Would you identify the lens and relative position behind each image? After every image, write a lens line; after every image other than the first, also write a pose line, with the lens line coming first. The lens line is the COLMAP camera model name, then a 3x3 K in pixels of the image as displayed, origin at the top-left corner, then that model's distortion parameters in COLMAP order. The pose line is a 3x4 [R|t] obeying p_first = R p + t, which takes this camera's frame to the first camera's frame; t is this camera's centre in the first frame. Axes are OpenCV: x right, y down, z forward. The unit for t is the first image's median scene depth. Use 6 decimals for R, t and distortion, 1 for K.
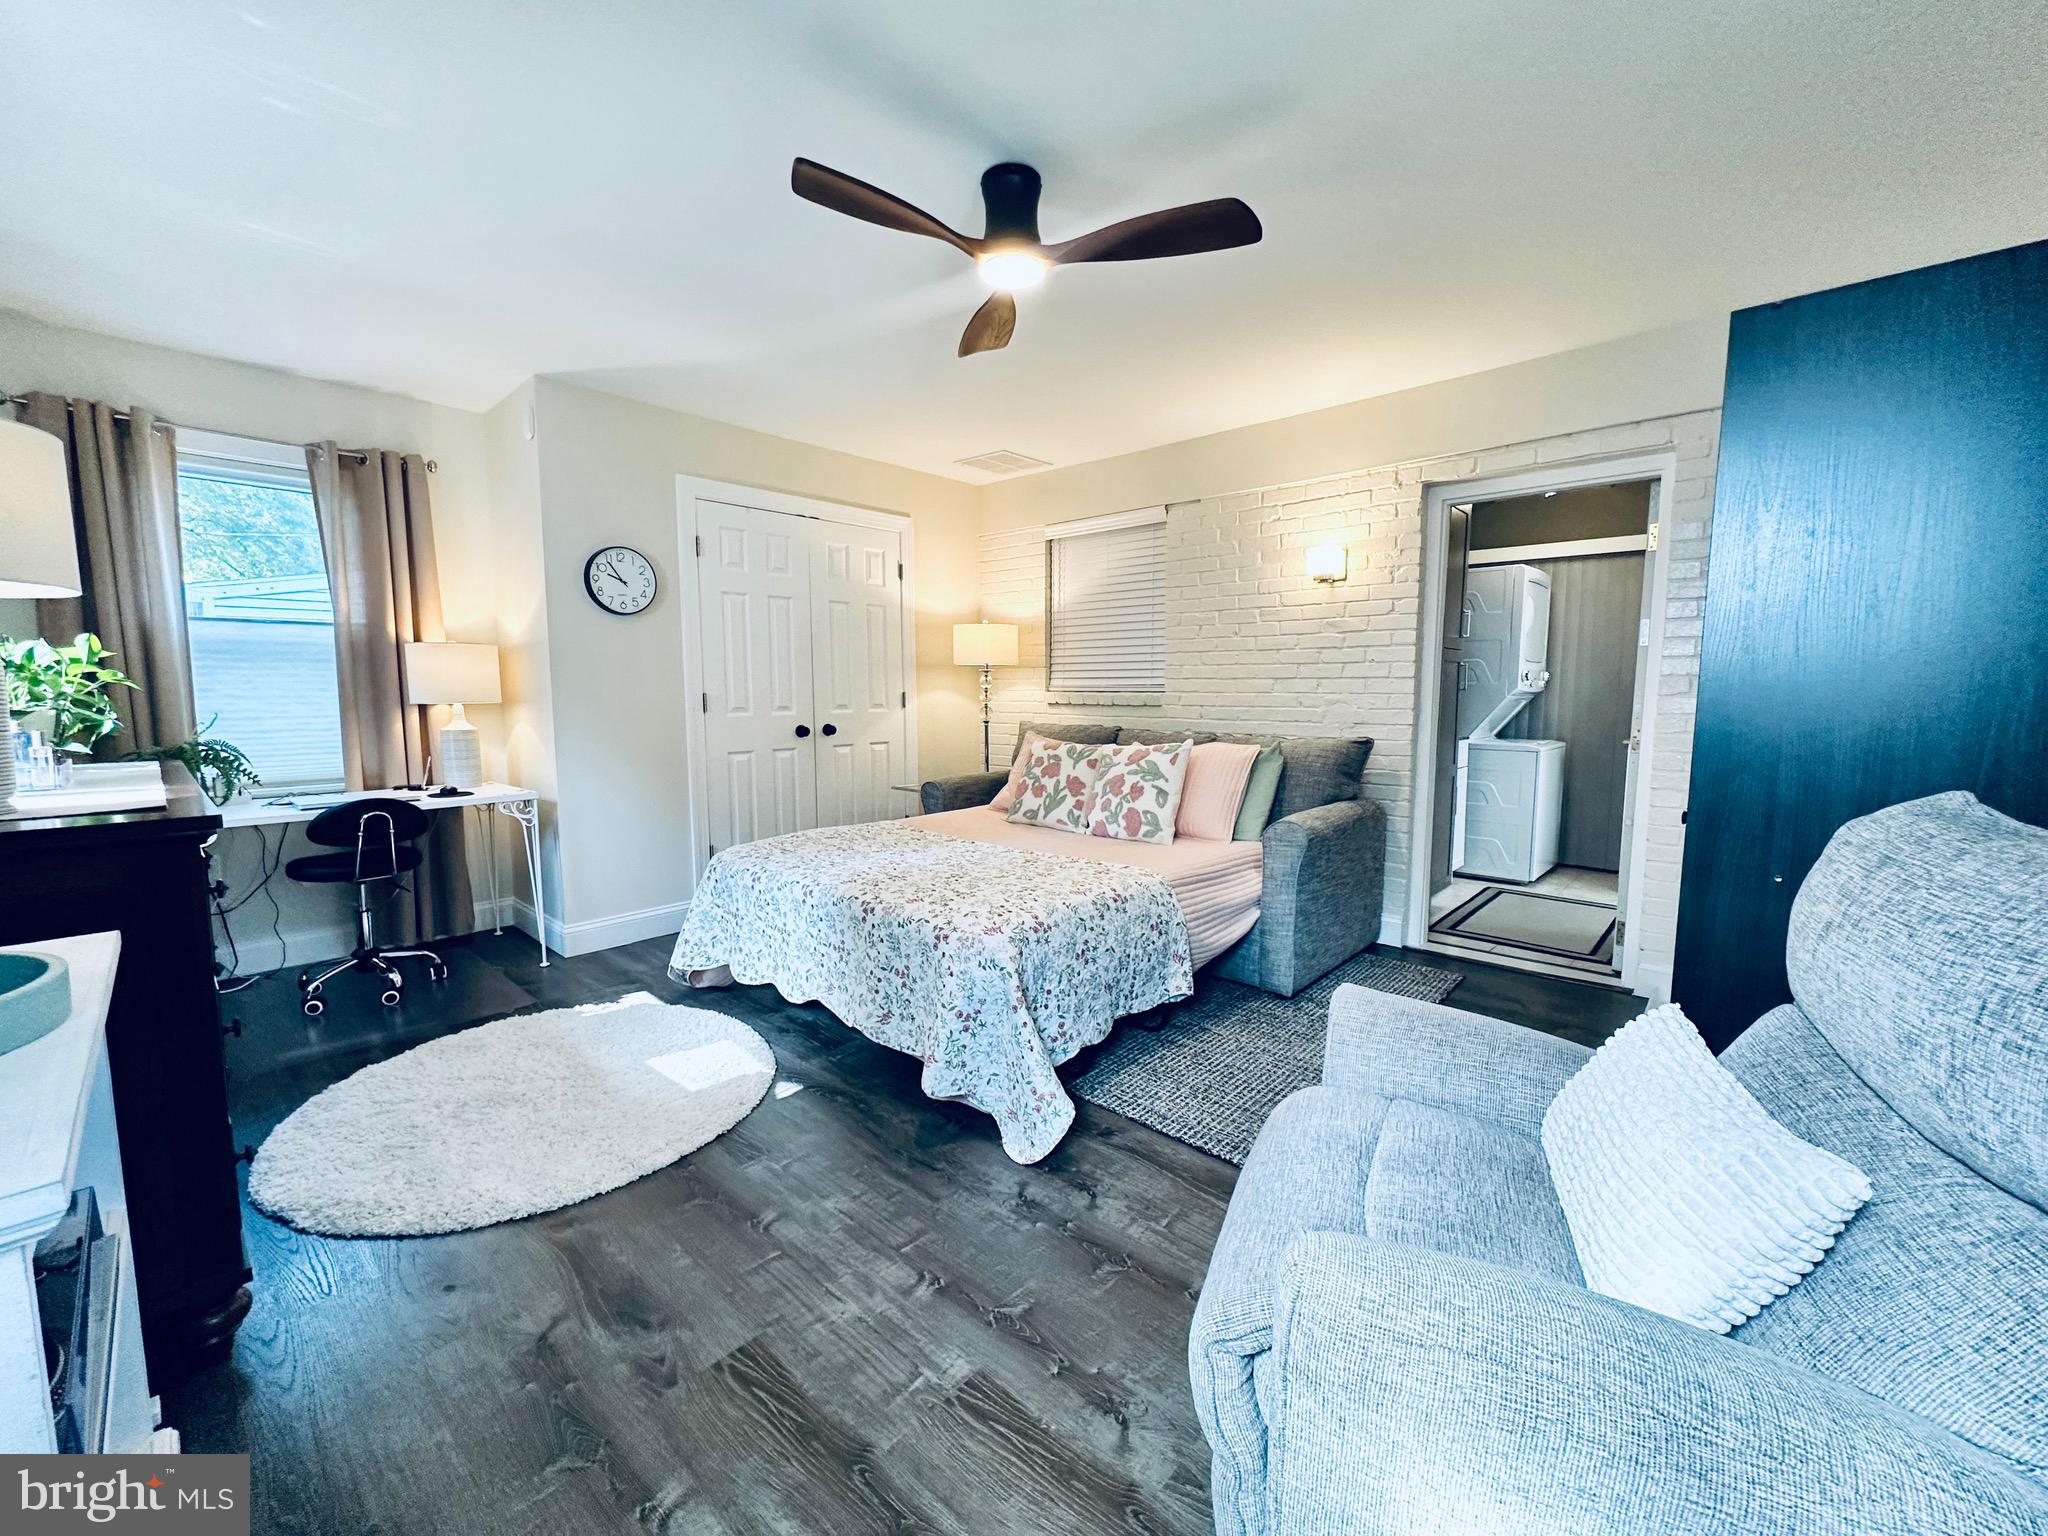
lens RADIAL K [[820.5, 0, 1027.1], [0, 820.5, 771.1], [0, 0, 1]] dist [0.000177, 0.000570]
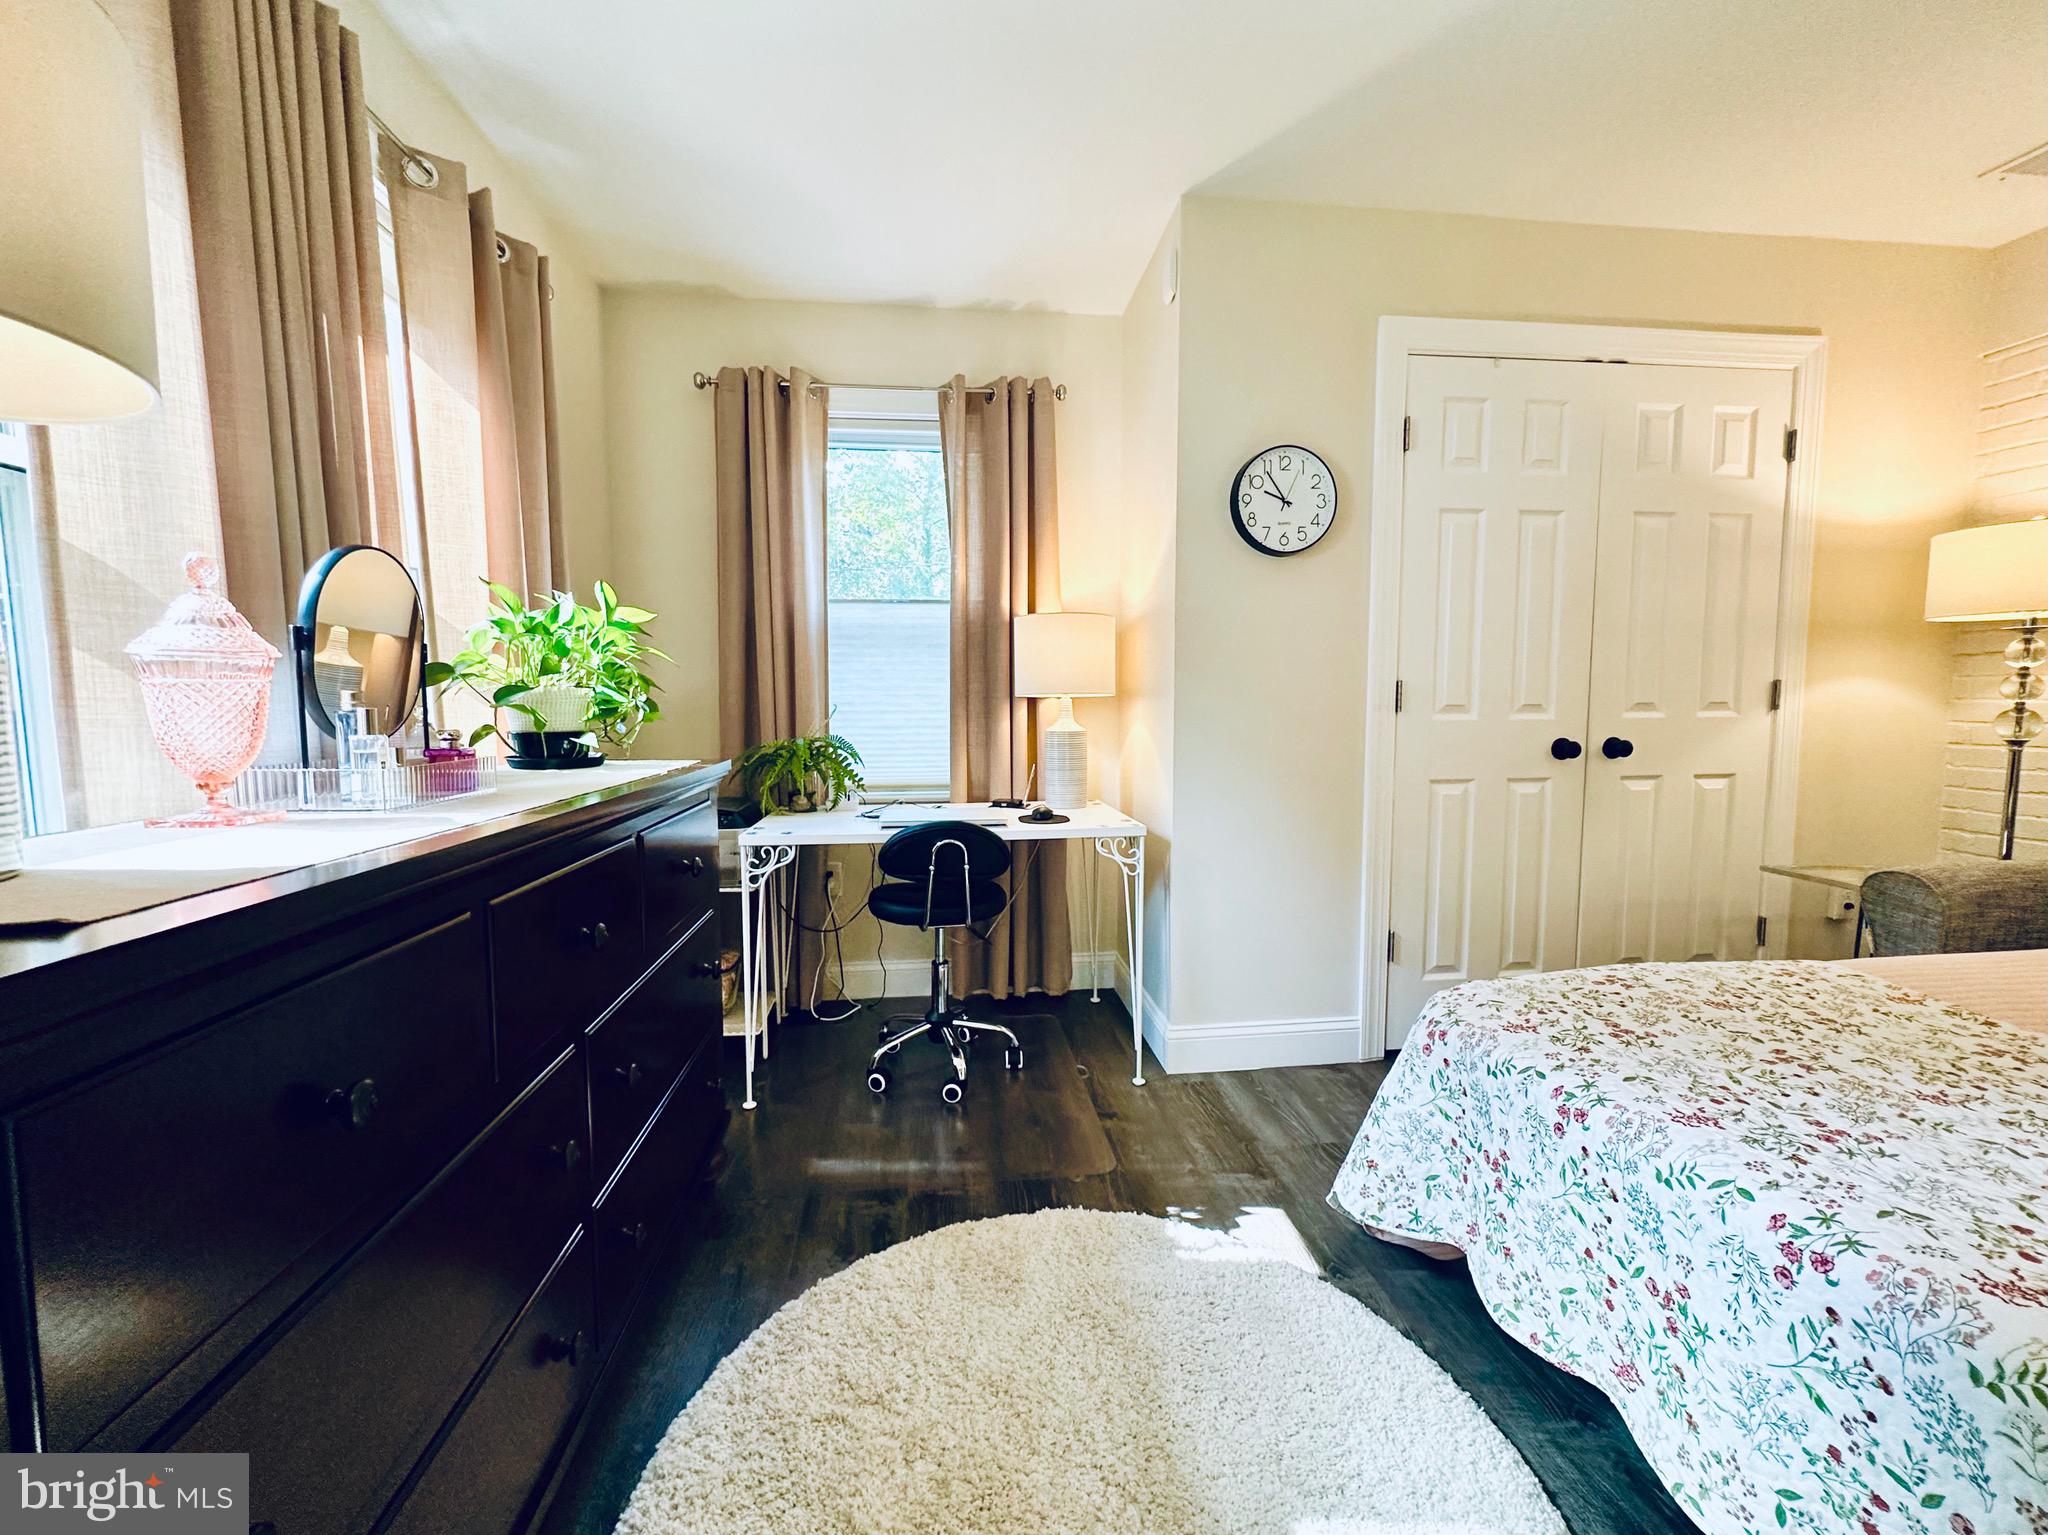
lens RADIAL K [[828.7, 0, 1024.0], [0, 828.7, 769.7], [0, 0, 1]] dist [-0.001492, 0.000005]
pose [[0.750663, 0.054115, -0.658466, -0.218687], [-0.064520, 0.997881, 0.008454, -0.018835], [0.657528, 0.036138, 0.752563, 0.406261]]
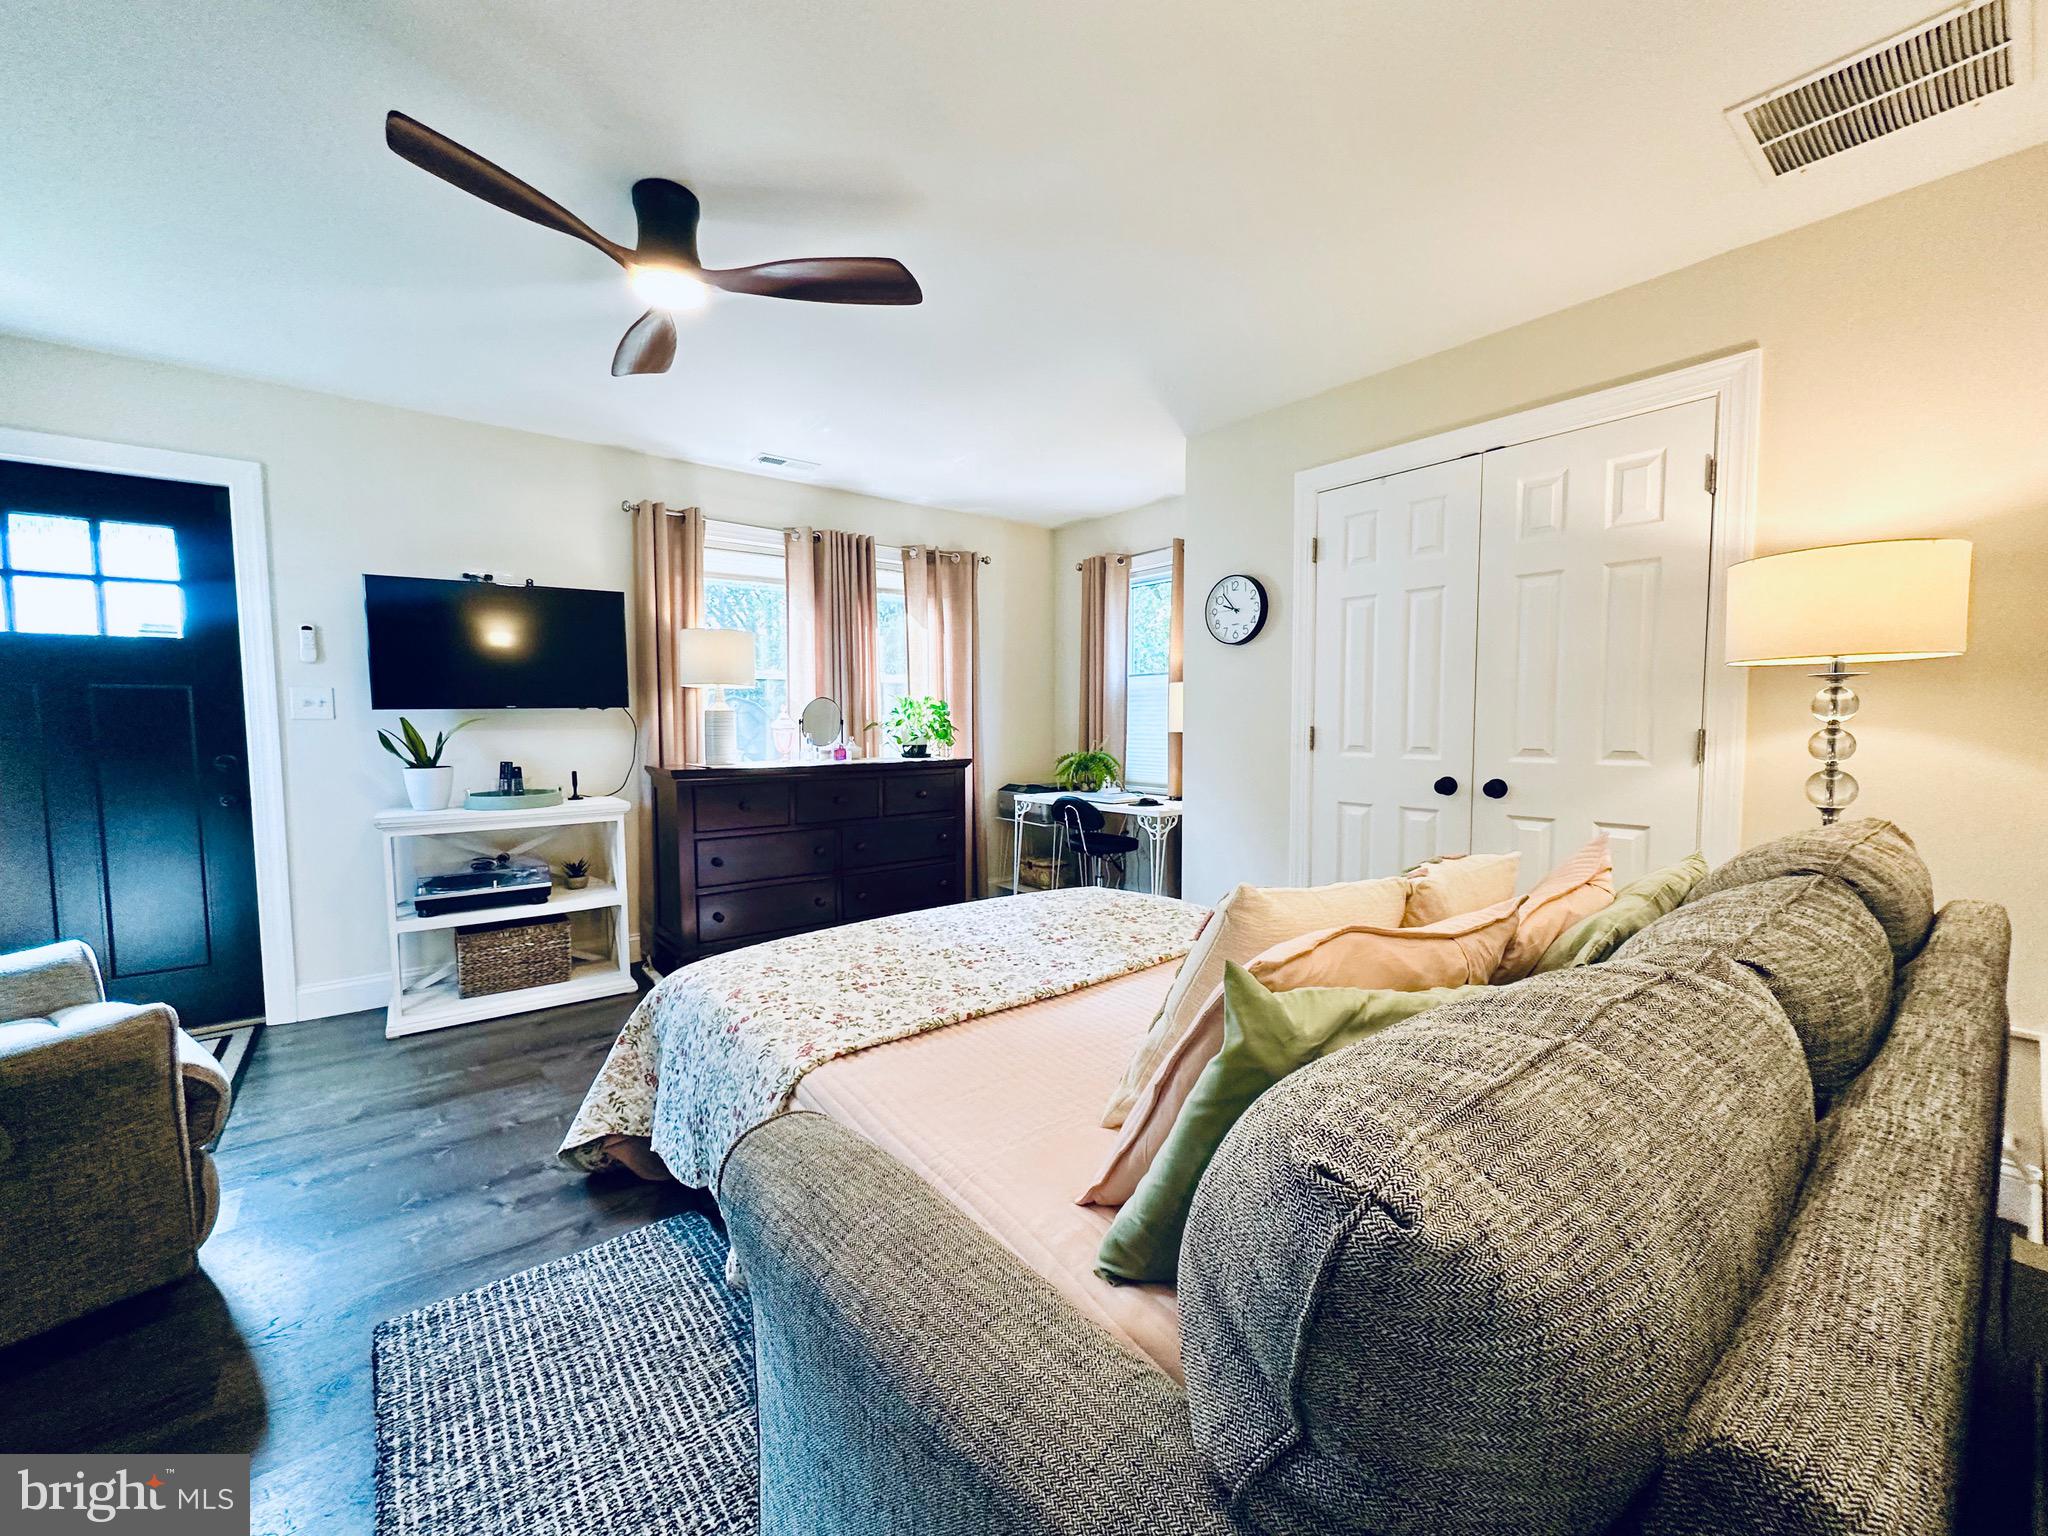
lens RADIAL K [[820.5, 0, 1027.1], [0, 820.5, 771.1], [0, 0, 1]] dist [0.000177, 0.000570]
pose [[-0.158849, 0.065068, -0.985156, 0.522783], [-0.098776, 0.991772, 0.081432, -0.099331], [0.982349, 0.110245, -0.151115, 0.945597]]
